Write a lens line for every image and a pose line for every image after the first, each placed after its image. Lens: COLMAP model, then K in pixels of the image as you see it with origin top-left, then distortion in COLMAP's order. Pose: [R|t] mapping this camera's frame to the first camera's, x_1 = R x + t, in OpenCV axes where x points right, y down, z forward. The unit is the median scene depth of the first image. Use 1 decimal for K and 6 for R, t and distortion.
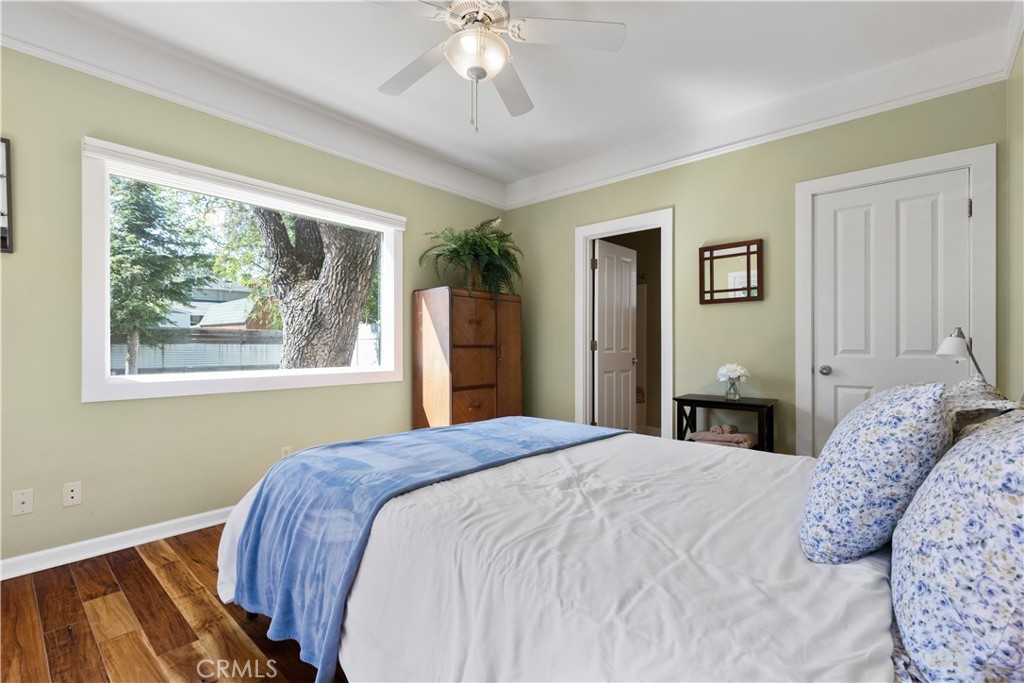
lens RADIAL K [[461.3, 0, 513.0], [0, 461.3, 345.8], [0, 0, 1]] dist [0.004465, 0.000415]
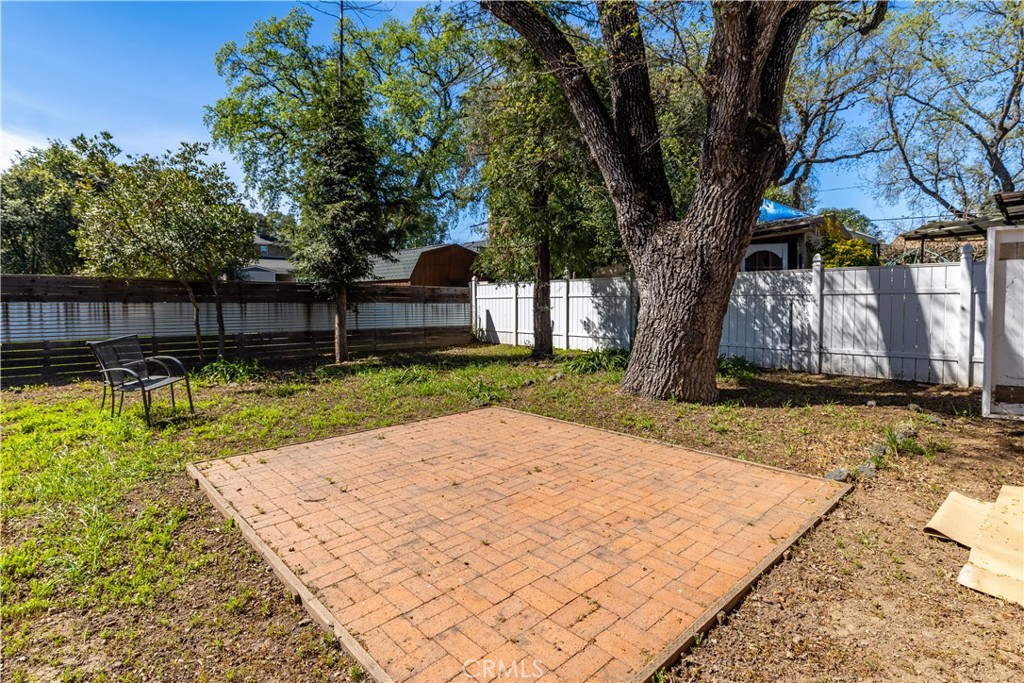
lens RADIAL K [[506.8, 0, 511.2], [0, 506.8, 311.1], [0, 0, 1]] dist [0.000775, -0.000078]
pose [[0.995567, -0.004091, -0.093966, -0.640549], [0.005452, 0.999884, 0.014235, -0.002322], [0.093897, -0.014684, 0.995474, 0.114057]]
